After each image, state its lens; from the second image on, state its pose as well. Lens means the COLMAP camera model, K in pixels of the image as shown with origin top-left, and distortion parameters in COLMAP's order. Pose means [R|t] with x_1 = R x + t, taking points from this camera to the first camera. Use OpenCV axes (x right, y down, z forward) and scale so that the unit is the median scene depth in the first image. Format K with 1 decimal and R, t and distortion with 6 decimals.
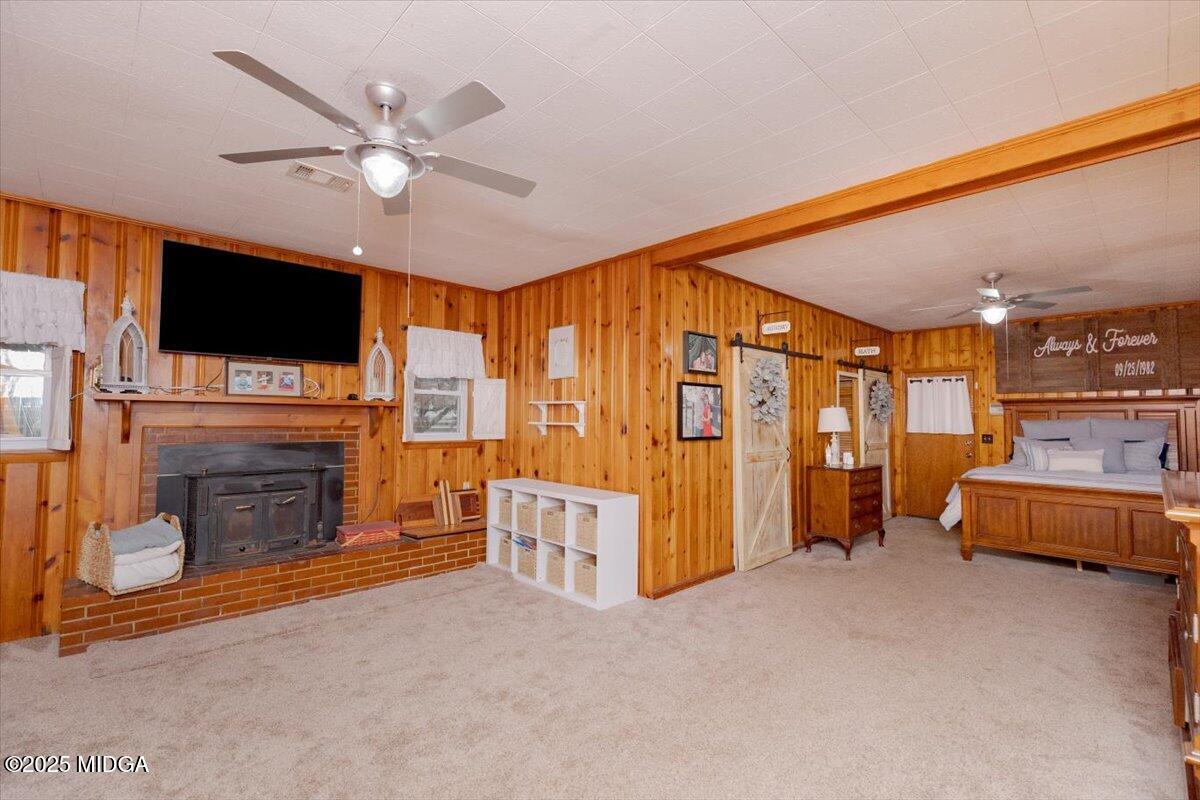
lens RADIAL K [[531.2, 0, 593.4], [0, 531.2, 399.6], [0, 0, 1]] dist [0.002259, 0.000397]
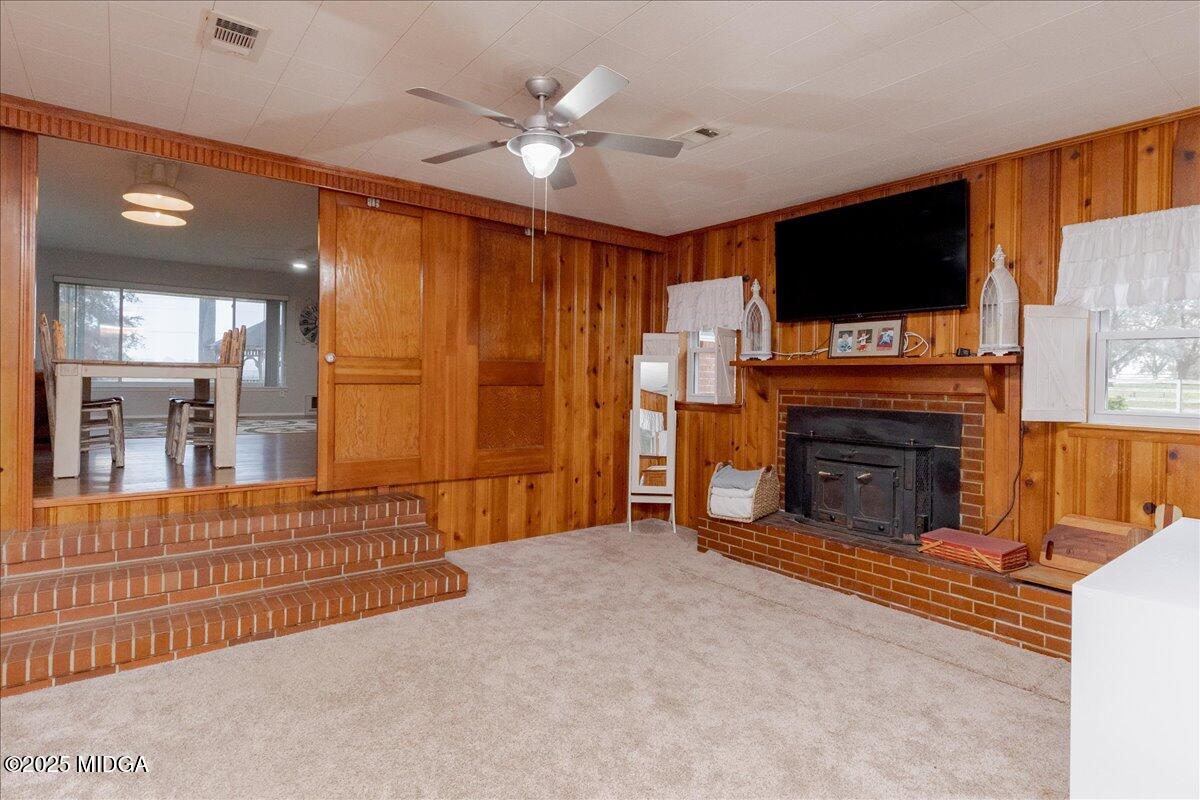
lens RADIAL K [[620.4, 0, 599.5], [0, 620.4, 378.2], [0, 0, 1]] dist [-0.000514, -0.000149]
pose [[-0.098752, -0.005819, -0.995095, 0.464001], [0.022522, 0.999714, -0.008081, 0.026830], [0.994857, -0.023210, -0.098593, 0.648208]]
